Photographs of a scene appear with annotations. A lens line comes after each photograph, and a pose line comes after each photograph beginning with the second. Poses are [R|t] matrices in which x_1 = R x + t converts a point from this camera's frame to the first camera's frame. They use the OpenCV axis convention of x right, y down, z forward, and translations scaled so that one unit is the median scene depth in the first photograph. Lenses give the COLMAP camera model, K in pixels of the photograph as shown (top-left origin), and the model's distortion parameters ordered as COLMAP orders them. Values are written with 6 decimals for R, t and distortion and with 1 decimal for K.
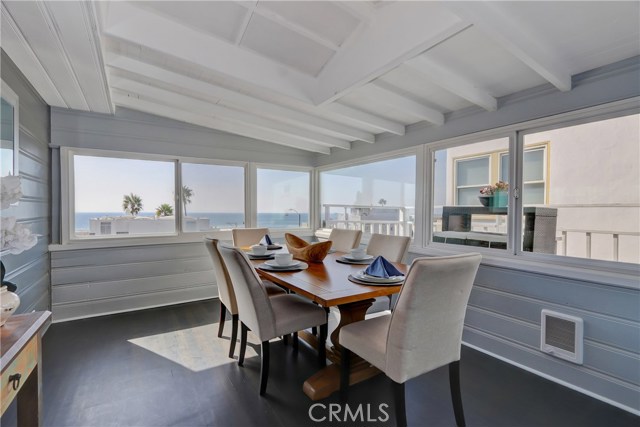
lens RADIAL K [[296.8, 0, 320.4], [0, 296.8, 215.2], [0, 0, 1]] dist [-0.000342, -0.002470]
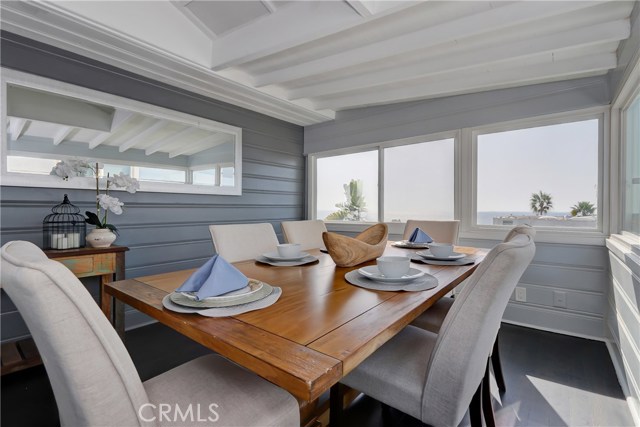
lens RADIAL K [[296.8, 0, 320.6], [0, 296.8, 212.9], [0, 0, 1]] dist [-0.000342, -0.002470]
pose [[0.320341, 0.008685, -0.947262, 0.123300], [-0.015784, 0.999868, 0.003830, 0.009234], [0.947171, 0.013725, 0.320436, 0.170495]]
